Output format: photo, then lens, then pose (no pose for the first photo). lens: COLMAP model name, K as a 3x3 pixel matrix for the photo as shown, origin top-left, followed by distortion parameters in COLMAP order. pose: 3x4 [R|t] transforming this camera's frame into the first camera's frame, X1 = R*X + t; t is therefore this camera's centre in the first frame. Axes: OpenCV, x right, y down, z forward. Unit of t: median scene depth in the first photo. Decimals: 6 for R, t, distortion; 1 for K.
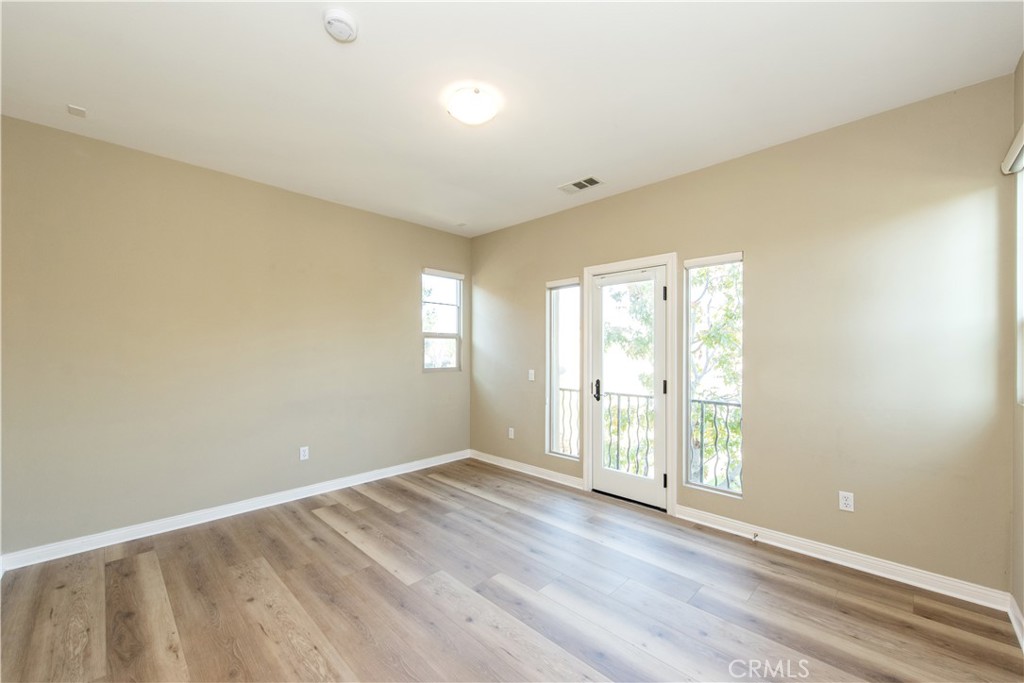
lens RADIAL K [[403.7, 0, 509.5], [0, 403.7, 349.8], [0, 0, 1]] dist [0.009121, -0.001387]
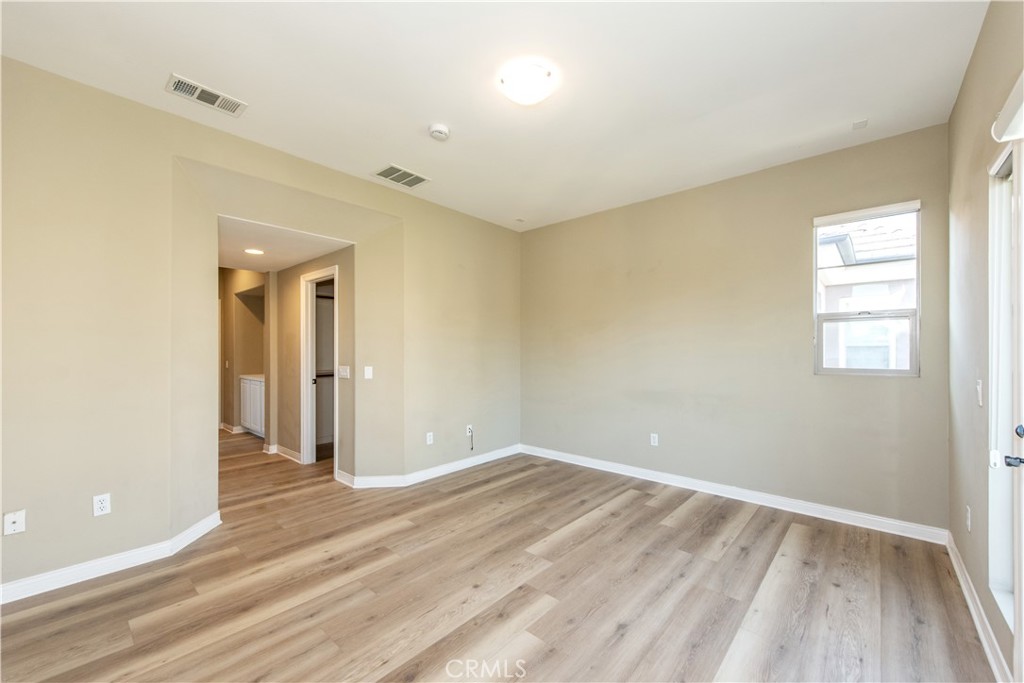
lens RADIAL K [[403.7, 0, 509.4], [0, 403.7, 345.8], [0, 0, 1]] dist [0.009121, -0.001387]
pose [[0.044565, -0.013650, -0.998913, 0.619795], [0.004307, 0.999900, -0.013471, 0.023795], [0.998997, -0.003702, 0.044619, 0.649304]]
